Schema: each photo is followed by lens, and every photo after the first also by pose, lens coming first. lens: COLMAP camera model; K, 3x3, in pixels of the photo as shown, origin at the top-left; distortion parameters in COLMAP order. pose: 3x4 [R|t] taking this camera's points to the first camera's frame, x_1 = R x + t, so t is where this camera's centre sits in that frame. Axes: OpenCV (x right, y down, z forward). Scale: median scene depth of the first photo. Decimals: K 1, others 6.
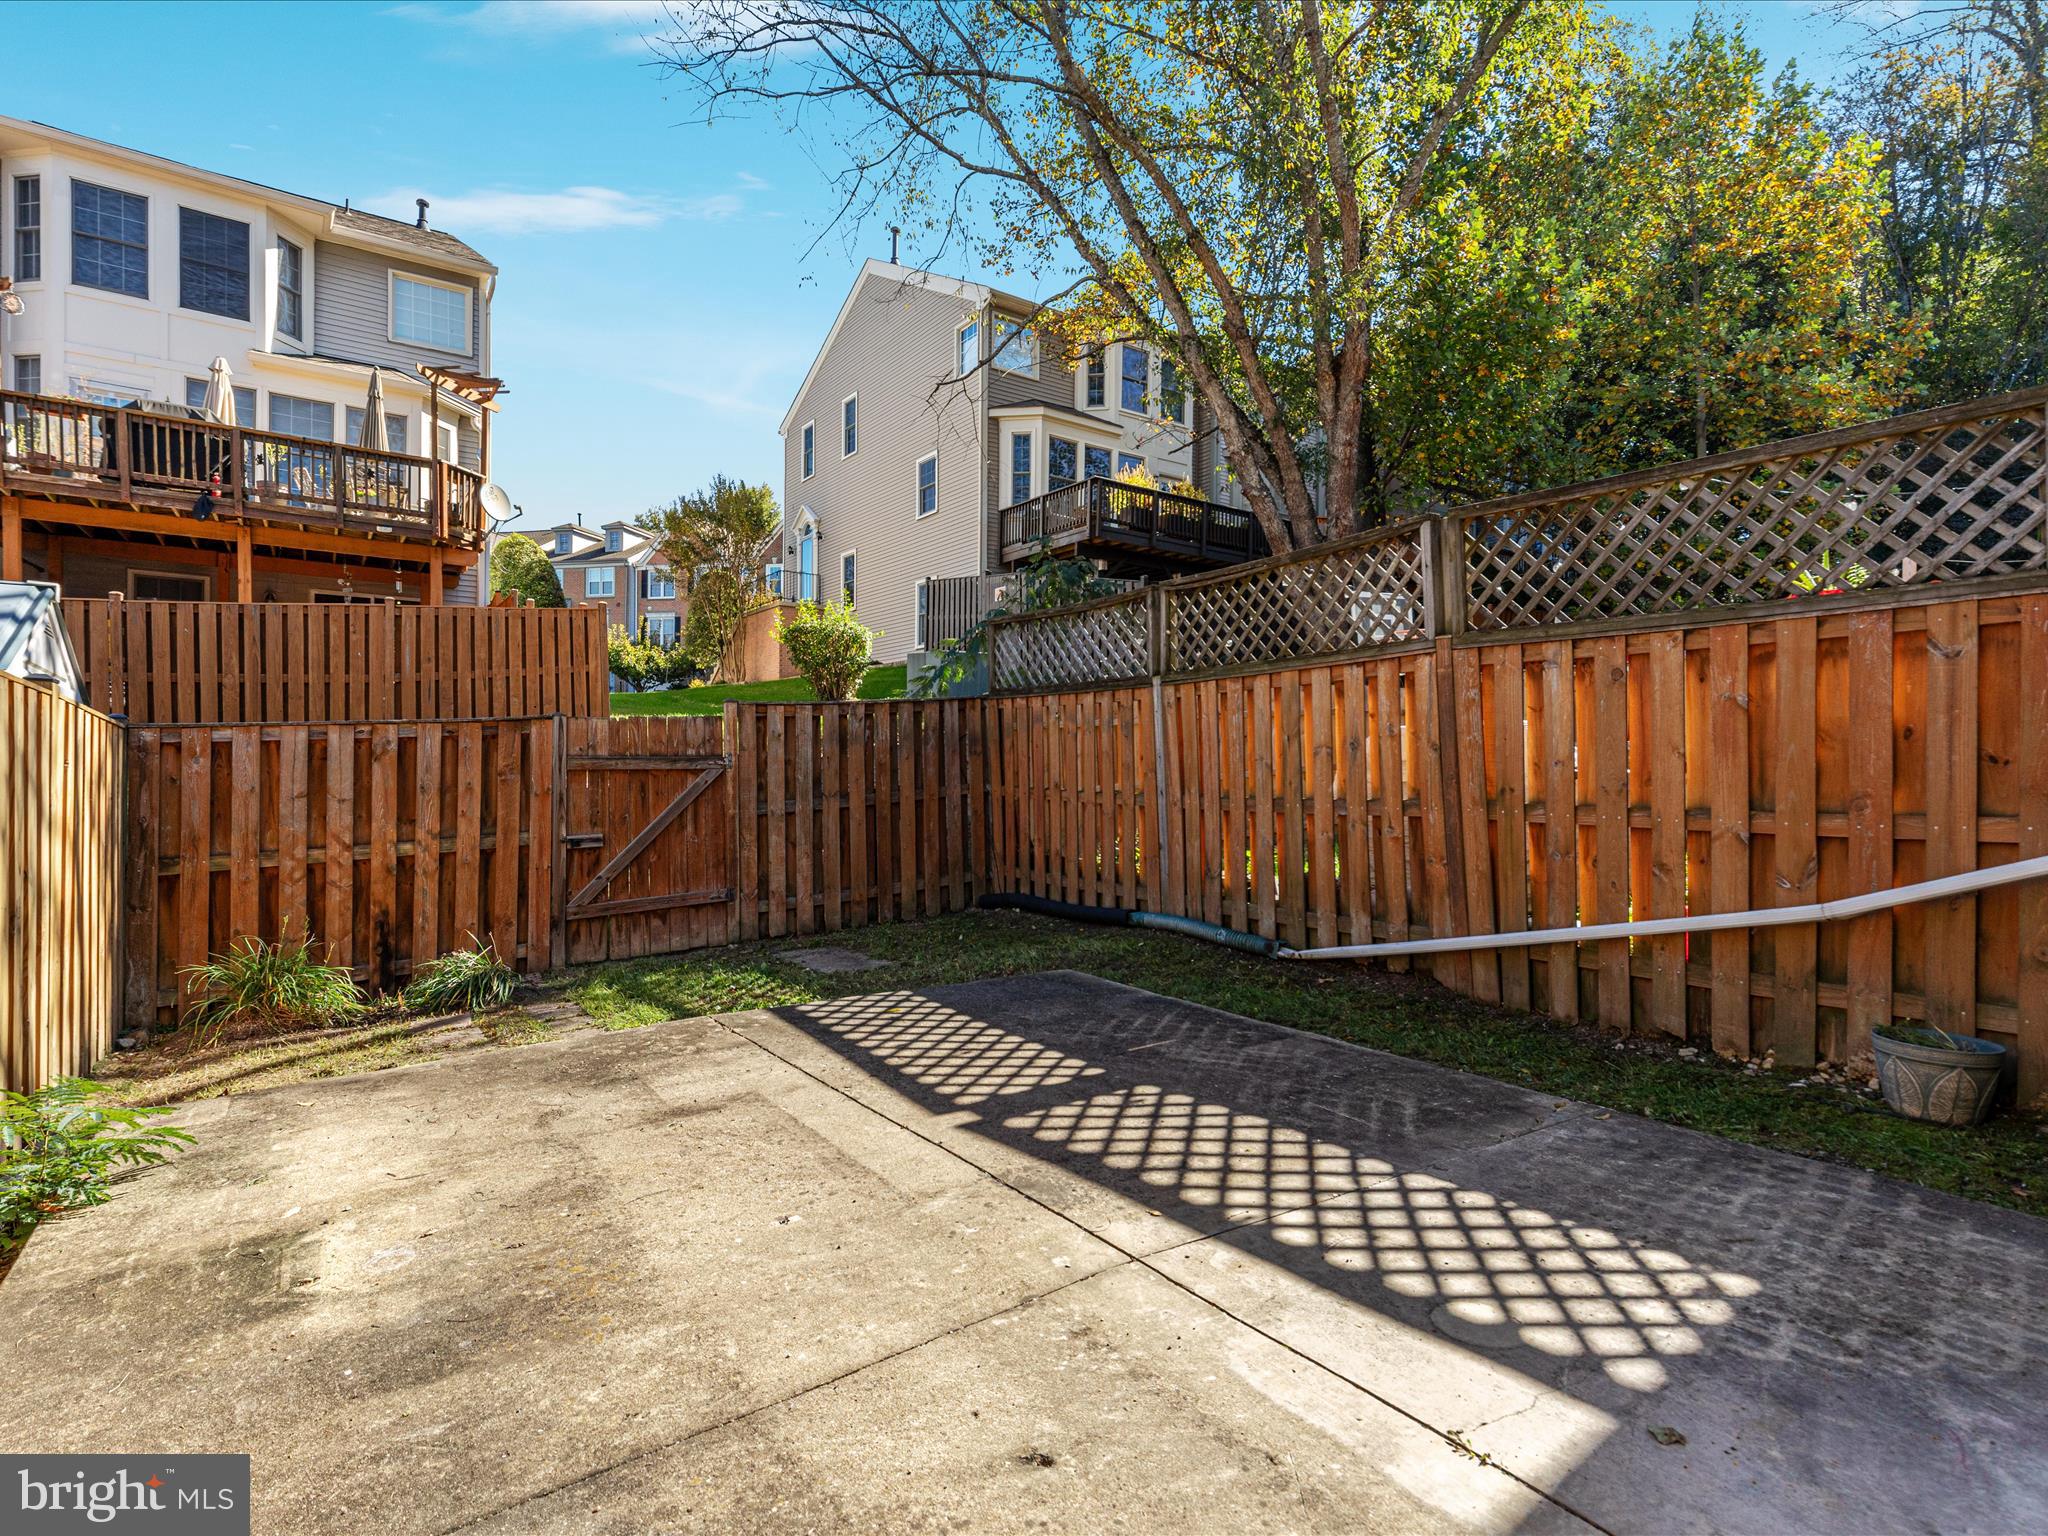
lens RADIAL K [[1037.6, 0, 1017.7], [0, 1037.6, 765.5], [0, 0, 1]] dist [0.002171, -0.000810]
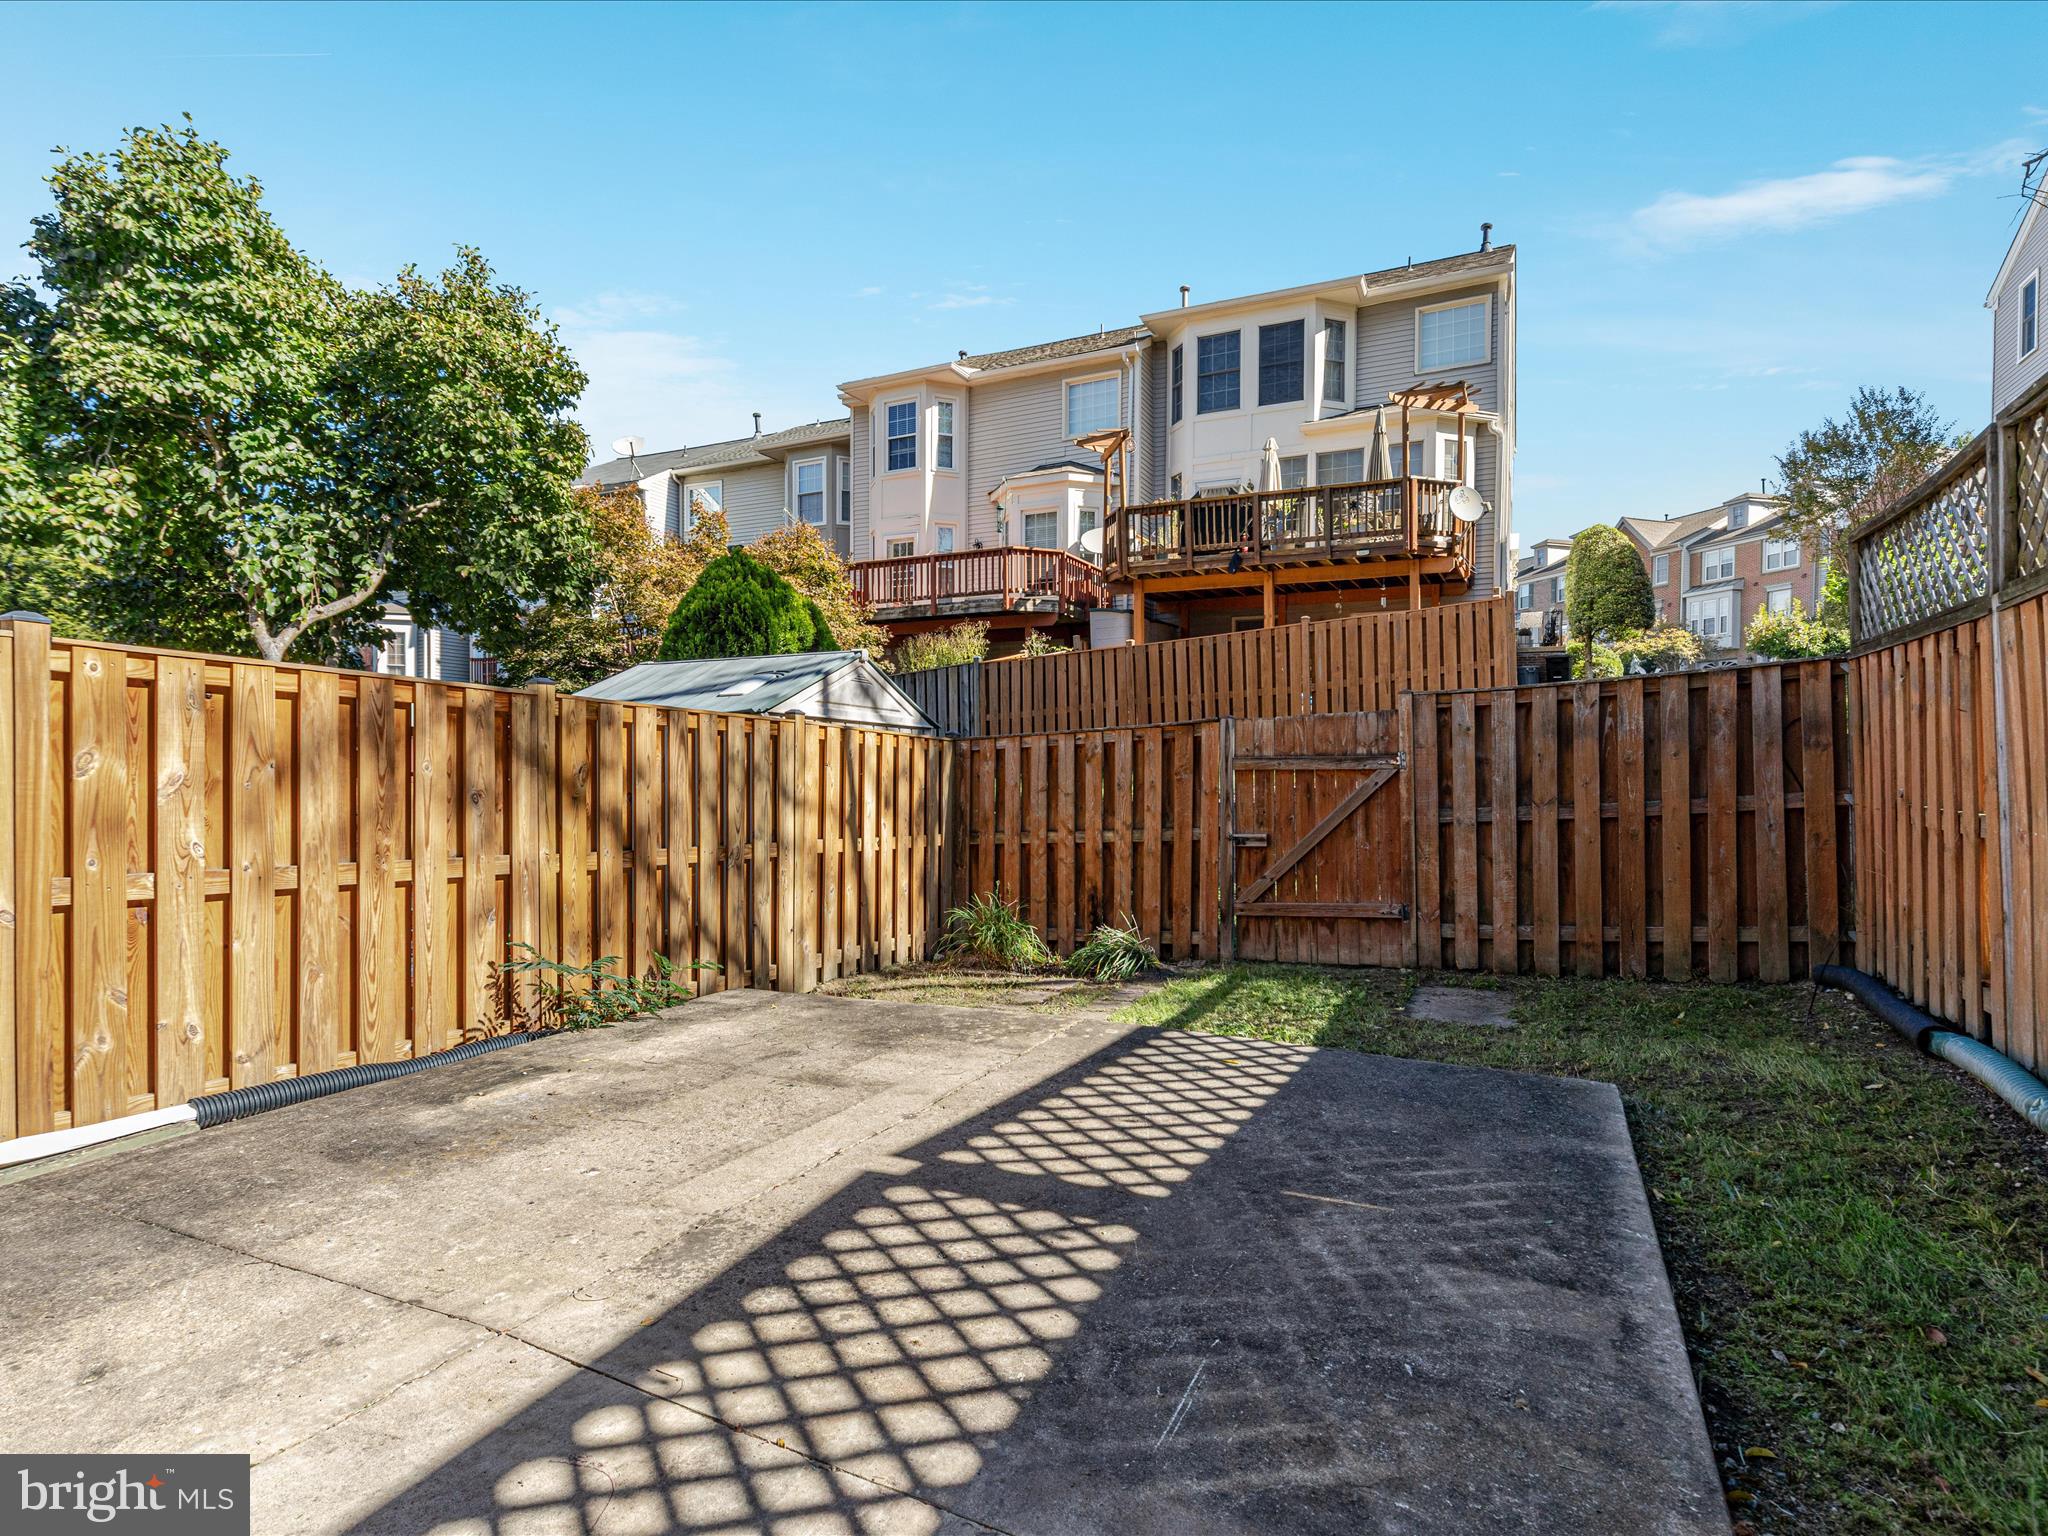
lens RADIAL K [[1026.1, 0, 1016.1], [0, 1026.1, 764.8], [0, 0, 1]] dist [0.004051, -0.001500]
pose [[0.480235, -0.002897, -0.877135, 0.318529], [0.001406, 0.999996, -0.002533, 0.001169], [0.877139, -0.000017, 0.480237, 0.282523]]
